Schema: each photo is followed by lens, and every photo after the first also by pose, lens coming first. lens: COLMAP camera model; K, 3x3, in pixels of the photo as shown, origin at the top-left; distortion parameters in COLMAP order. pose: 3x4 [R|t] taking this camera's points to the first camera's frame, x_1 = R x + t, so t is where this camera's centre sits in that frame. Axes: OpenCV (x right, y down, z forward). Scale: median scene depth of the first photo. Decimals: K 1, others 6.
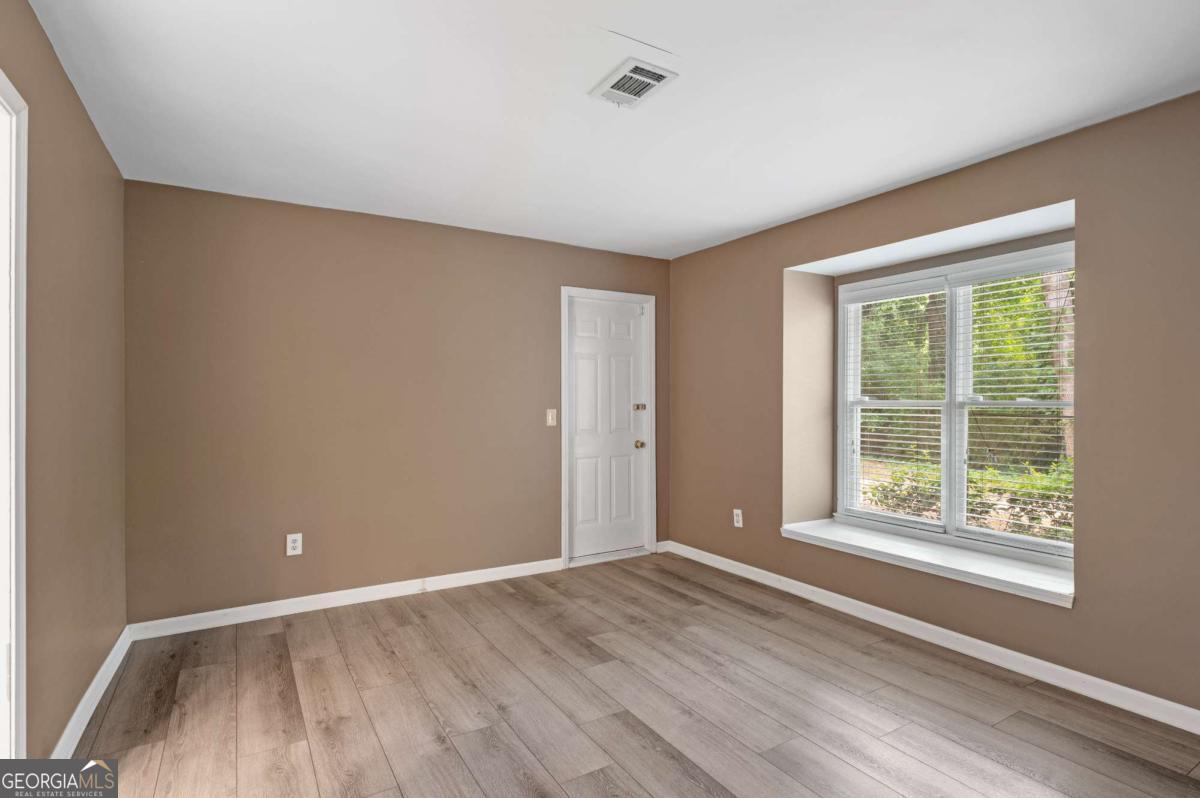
lens RADIAL K [[605.0, 0, 600.0], [0, 605.0, 399.0], [0, 0, 1]] dist [0.000837, 0.000174]
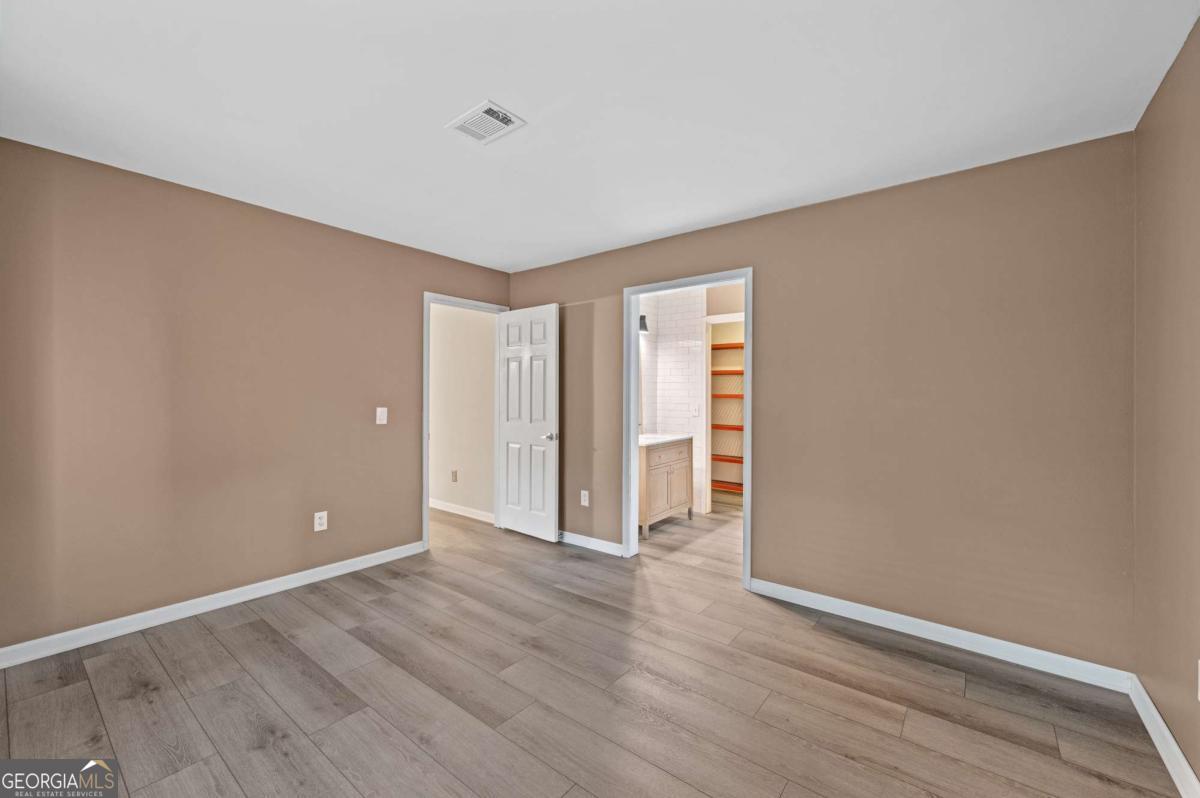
lens RADIAL K [[480.3, 0, 603.5], [0, 480.3, 403.1], [0, 0, 1]] dist [0.000641, -0.000010]
pose [[-0.934046, -0.000093, -0.357152, 0.150109], [-0.005030, 0.999904, 0.012893, 0.005938], [0.357117, 0.013839, -0.933957, 1.751399]]
